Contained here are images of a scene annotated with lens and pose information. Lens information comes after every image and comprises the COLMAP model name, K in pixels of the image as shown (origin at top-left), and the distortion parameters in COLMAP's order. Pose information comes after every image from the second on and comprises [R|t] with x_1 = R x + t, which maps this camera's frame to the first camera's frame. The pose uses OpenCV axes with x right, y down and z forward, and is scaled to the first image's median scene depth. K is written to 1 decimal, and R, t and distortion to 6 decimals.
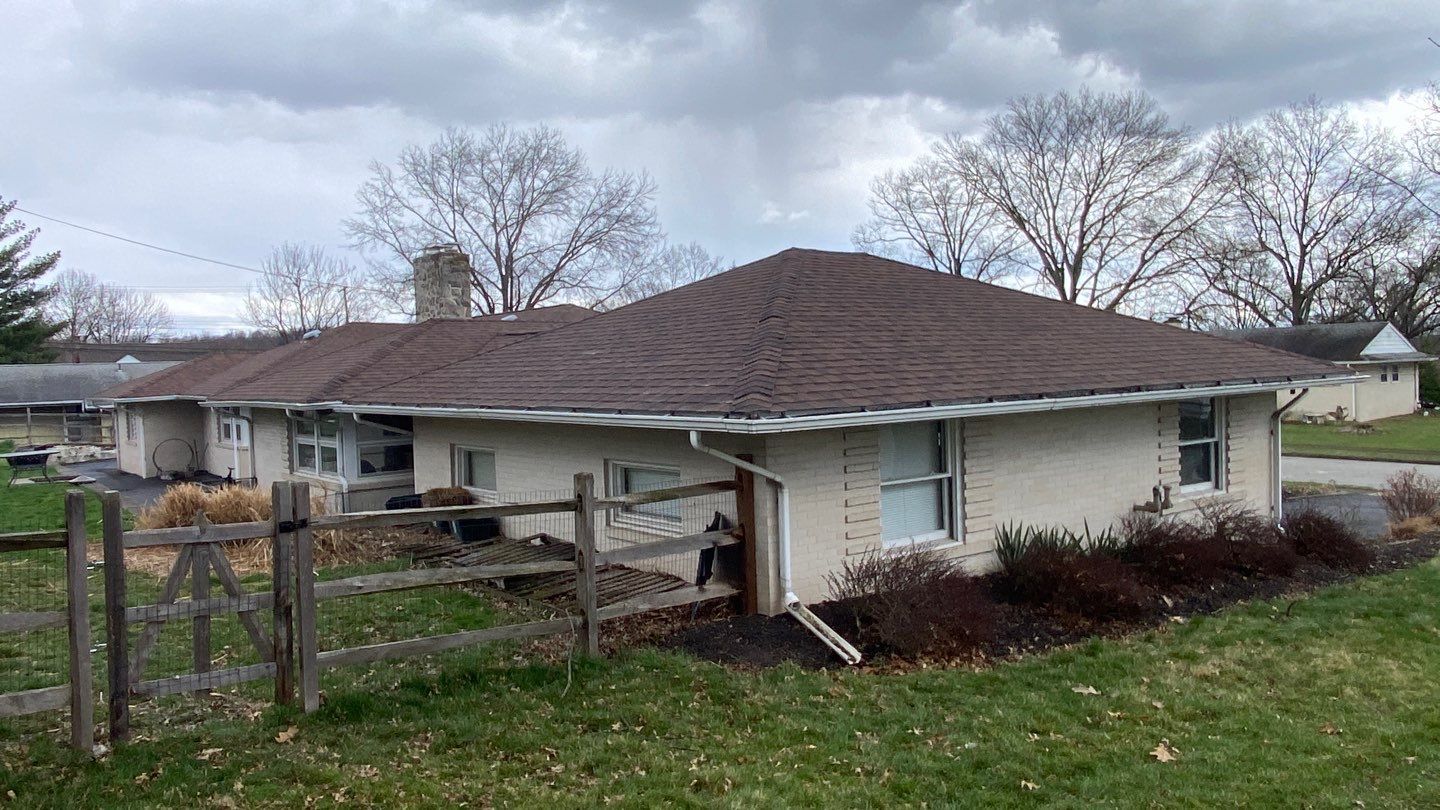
lens RADIAL K [[1078.0, 0, 716.4], [0, 1078.0, 402.1], [0, 0, 1]] dist [0.047283, -0.071027]
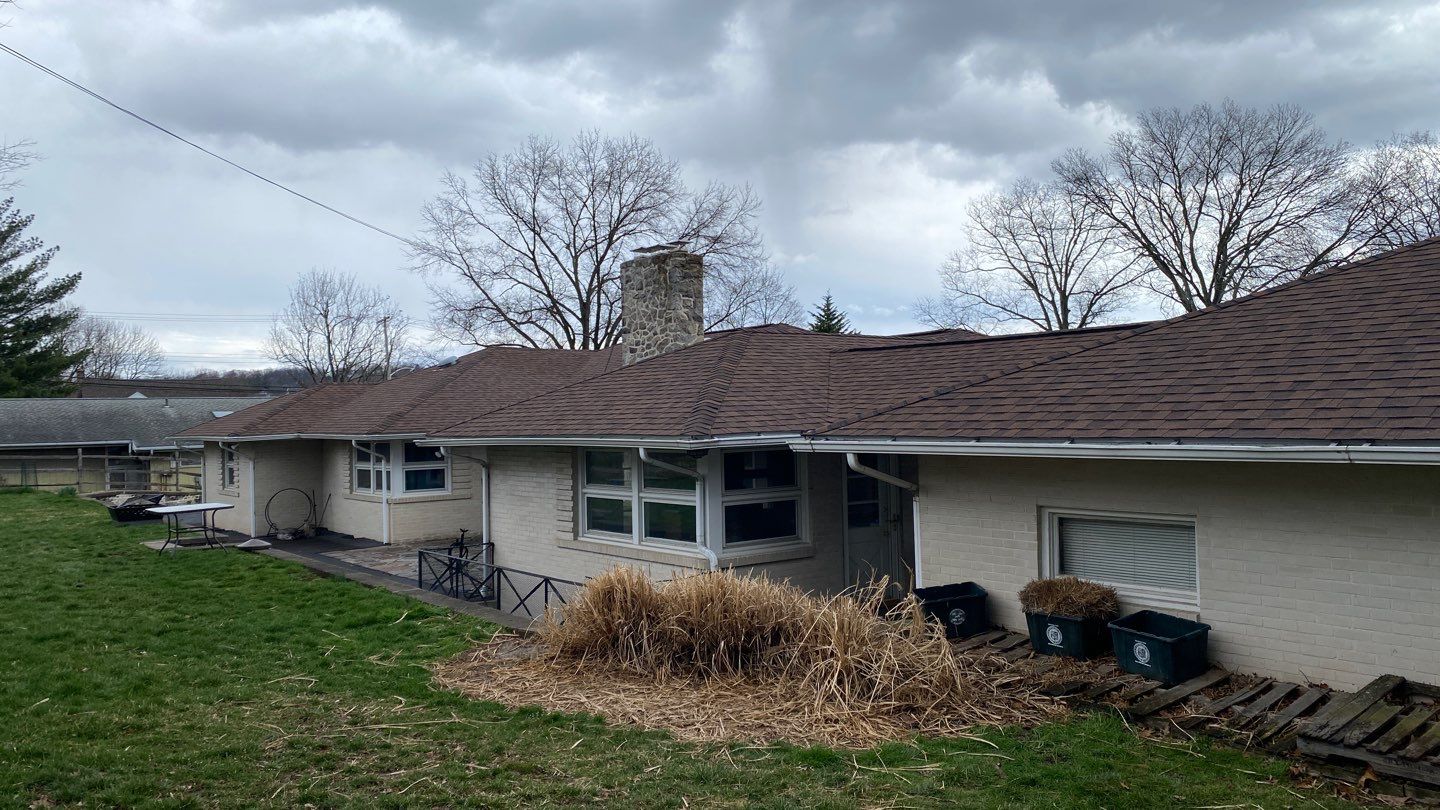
lens RADIAL K [[1078.0, 0, 724.0], [0, 1078.0, 399.9], [0, 0, 1]] dist [0.047283, -0.071027]
pose [[0.999849, 0.006569, 0.016058, -0.092369], [-0.005829, 0.998938, -0.045705, 0.003022], [-0.016341, 0.045604, 0.998826, 0.107905]]
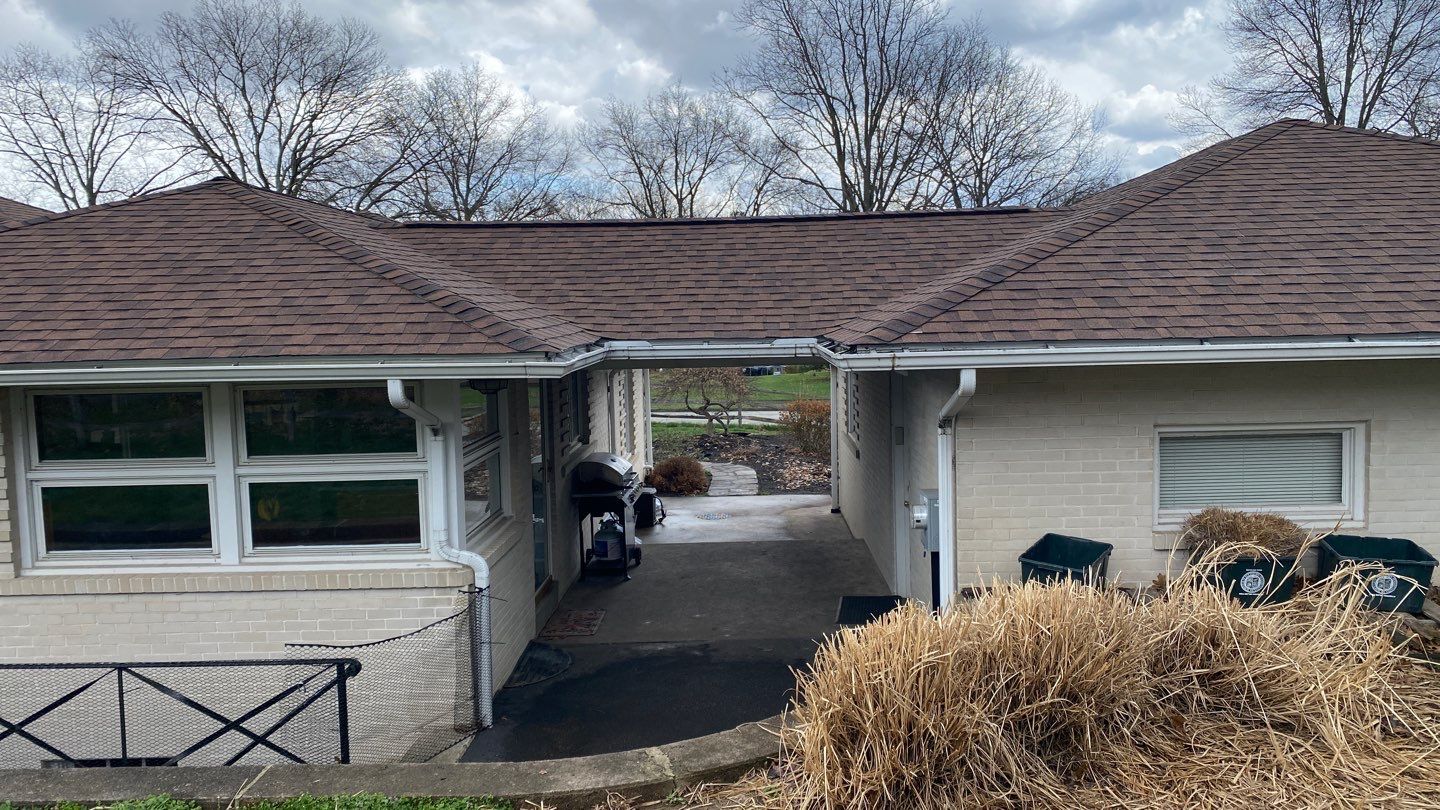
lens RADIAL K [[1078.0, 0, 717.2], [0, 1078.0, 409.9], [0, 0, 1]] dist [0.047283, -0.071027]
pose [[0.616616, -0.056025, 0.785268, -0.151872], [0.028722, 0.998401, 0.048678, 0.001958], [-0.786740, -0.007461, 0.617240, 0.195743]]
